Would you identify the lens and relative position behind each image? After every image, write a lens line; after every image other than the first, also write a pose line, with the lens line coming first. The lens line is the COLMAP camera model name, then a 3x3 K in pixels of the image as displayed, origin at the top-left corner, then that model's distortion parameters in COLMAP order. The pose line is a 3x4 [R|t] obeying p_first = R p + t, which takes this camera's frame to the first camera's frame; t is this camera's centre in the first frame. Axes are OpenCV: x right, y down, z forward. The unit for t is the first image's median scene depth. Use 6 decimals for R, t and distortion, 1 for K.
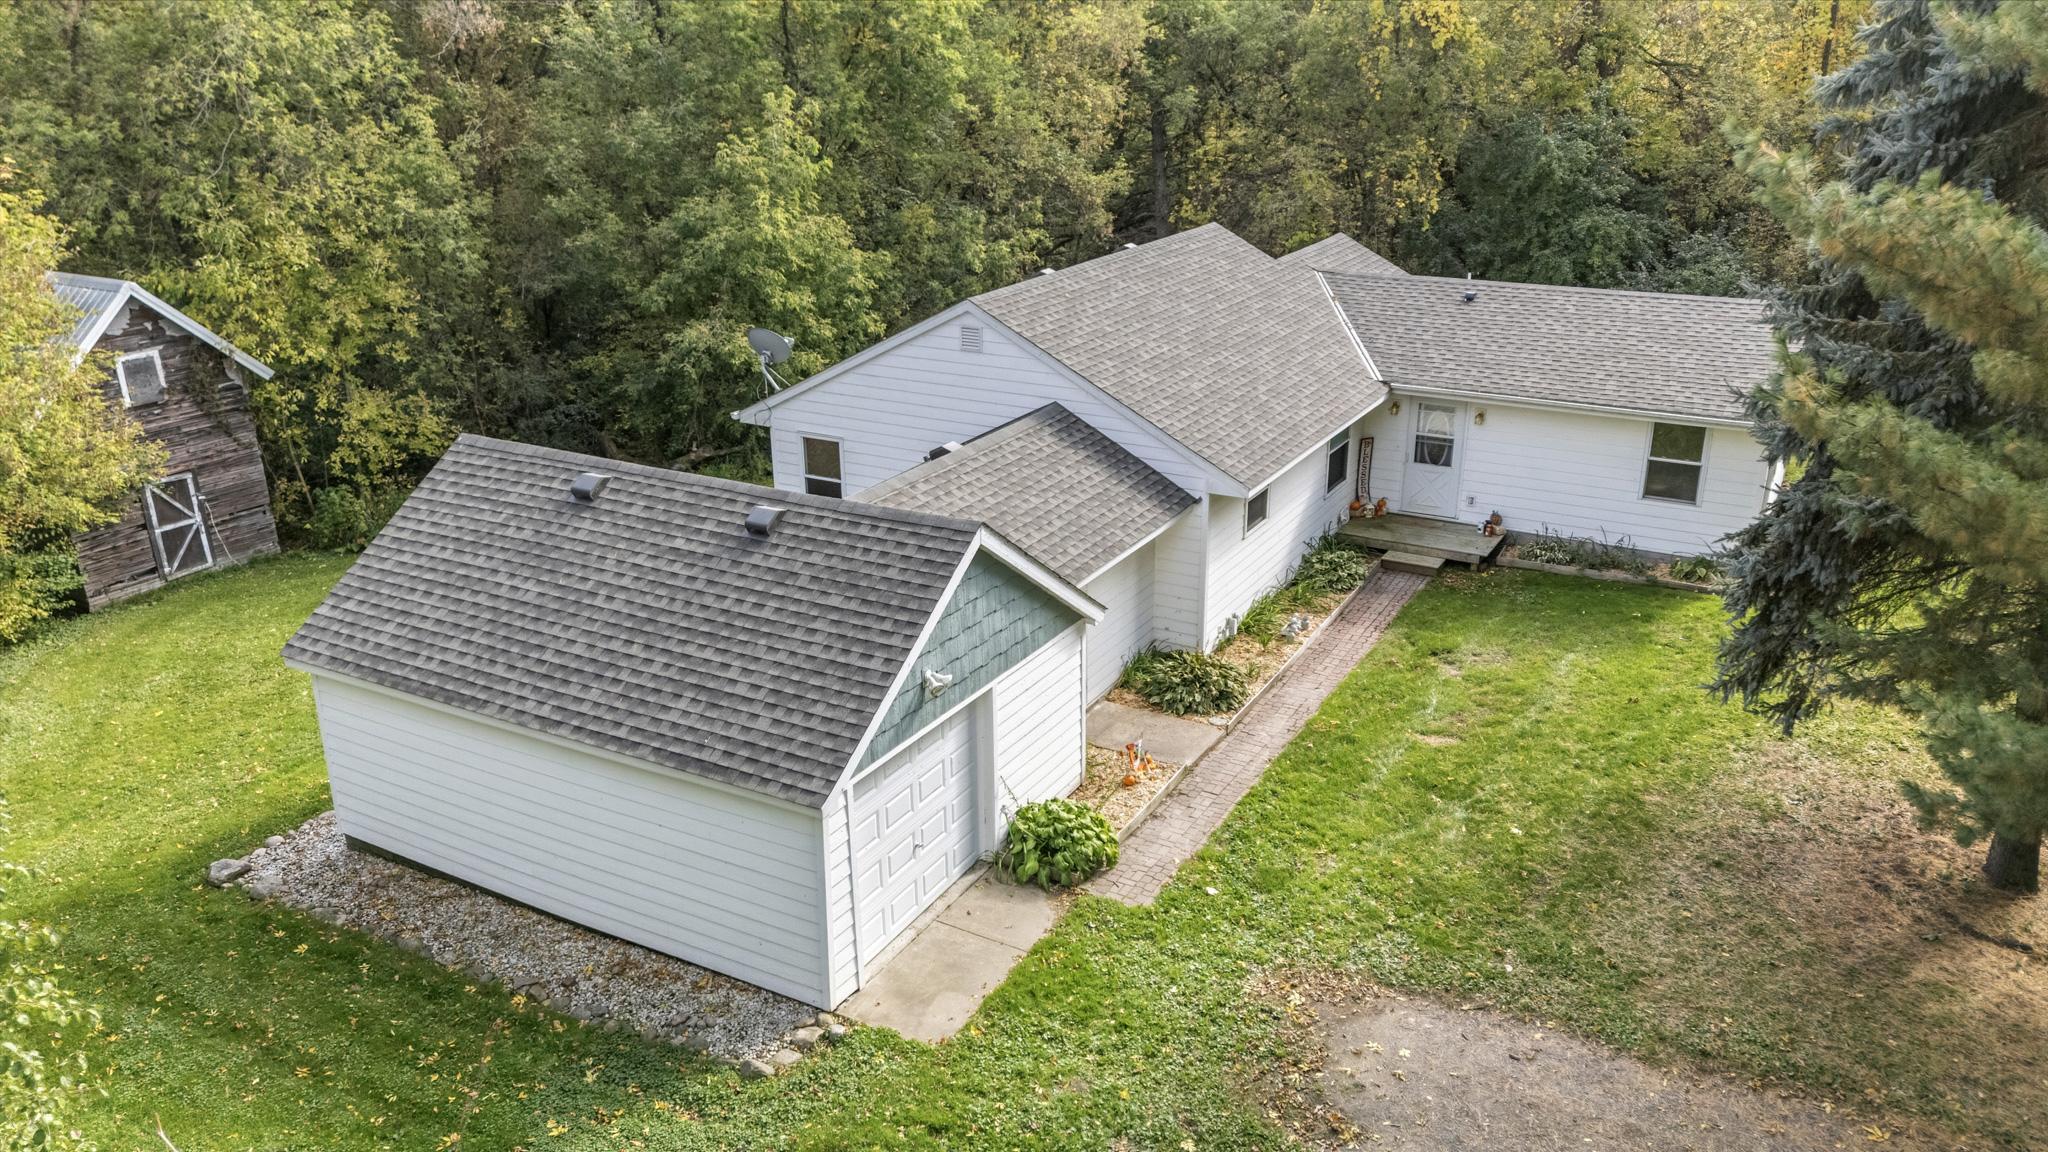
lens RADIAL K [[1533.8, 0, 1025.0], [0, 1533.8, 576.0], [0, 0, 1]] dist [0.102677, -0.119975]
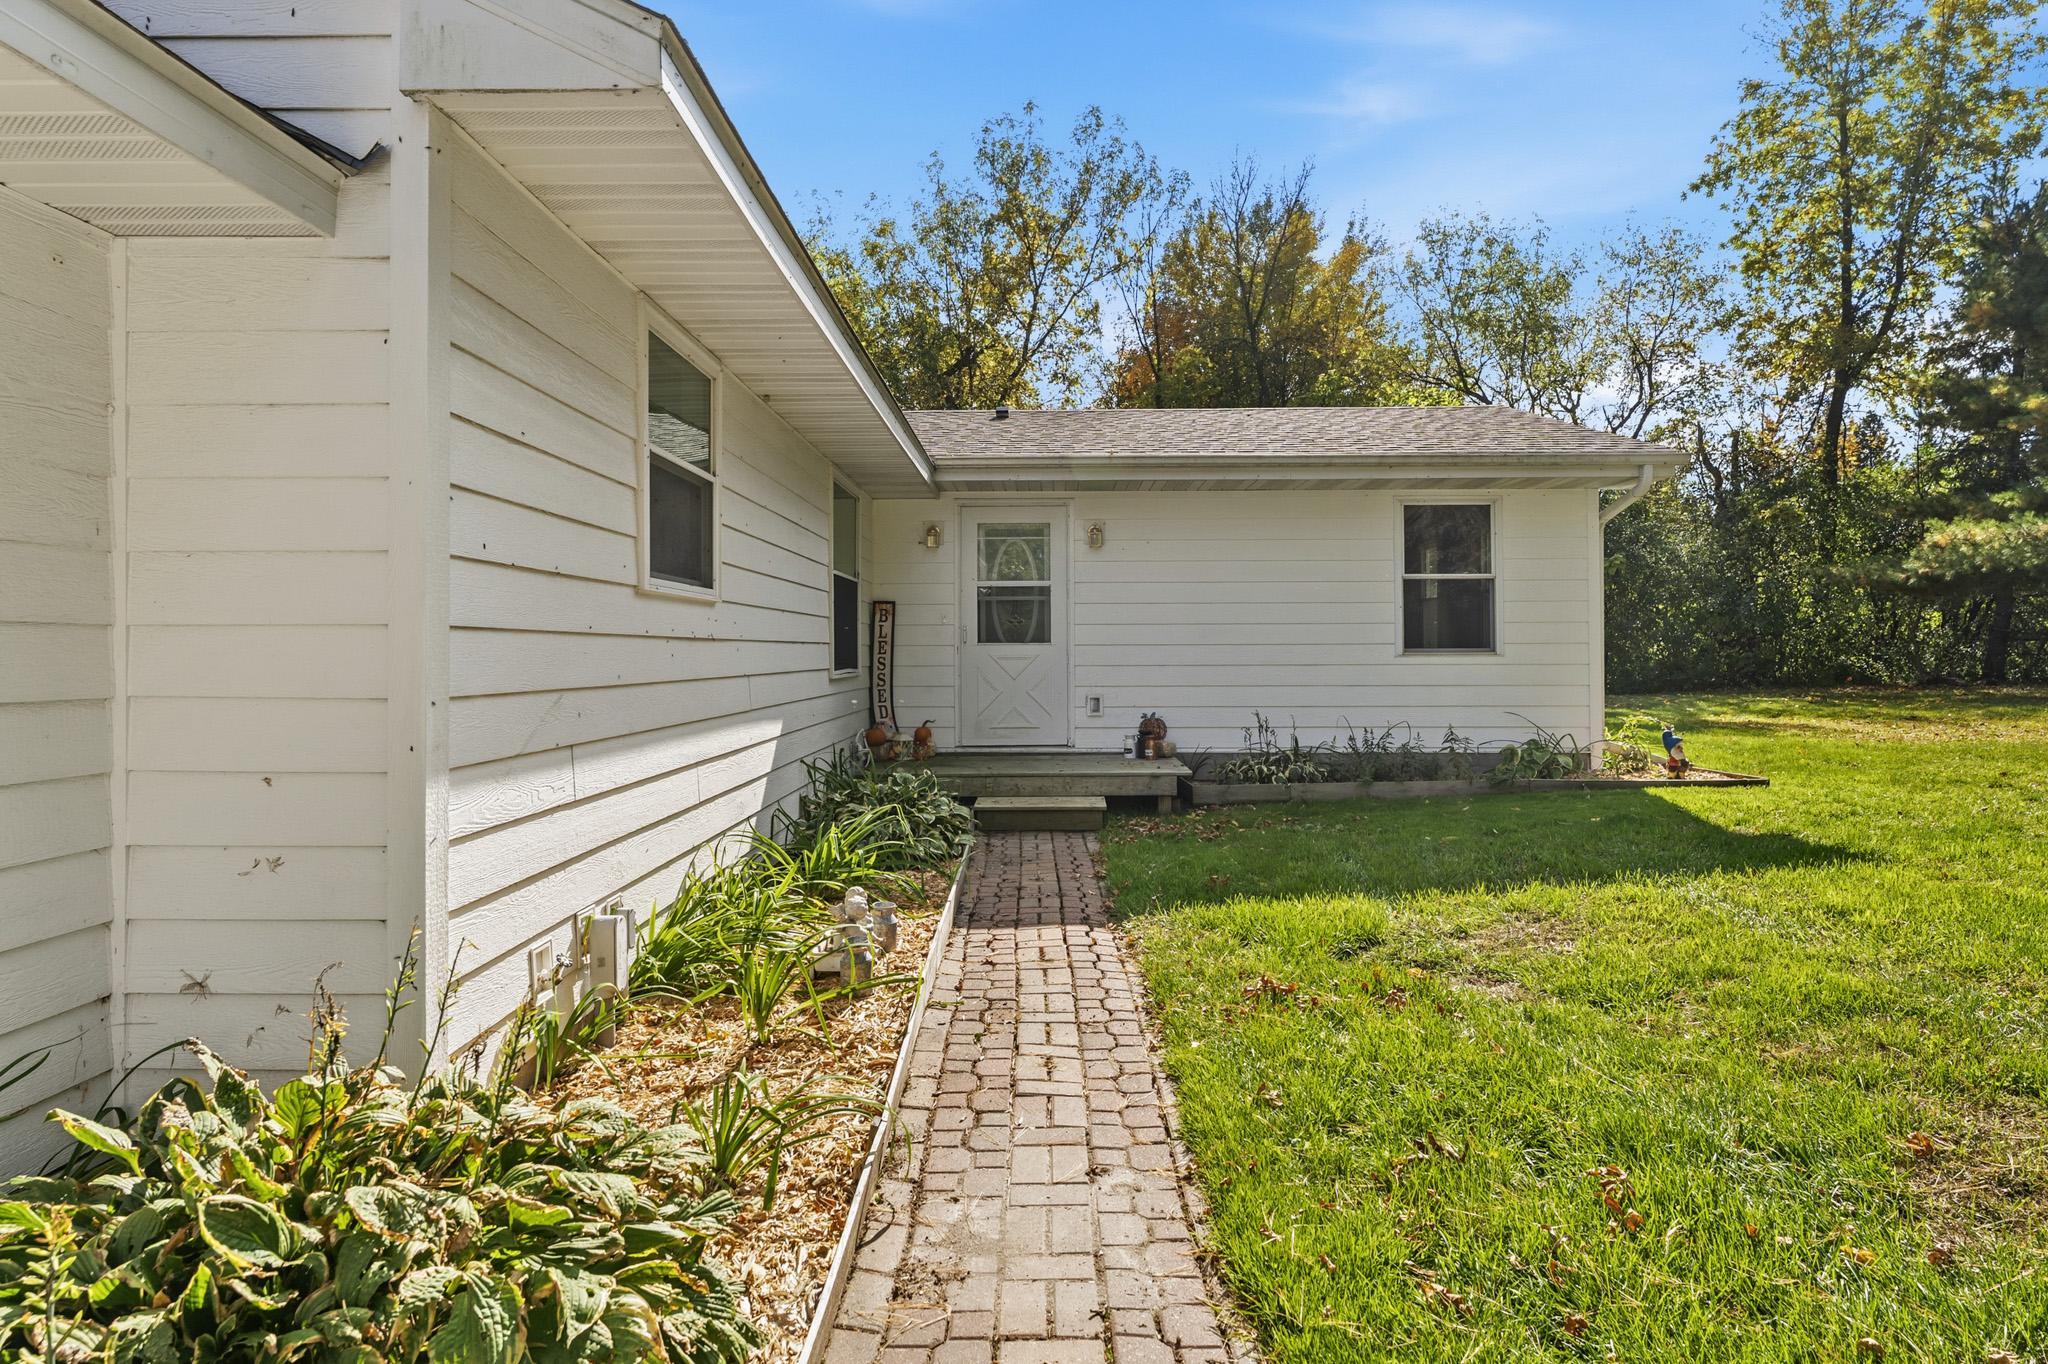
lens RADIAL K [[1071.2, 0, 1014.5], [0, 1071.2, 656.0], [0, 0, 1]] dist [-0.000247, -0.000357]
pose [[0.880195, 0.009317, 0.474521, 0.103845], [0.162854, 0.933178, -0.320402, 0.047494], [-0.445797, 0.359294, 0.819861, 0.760418]]
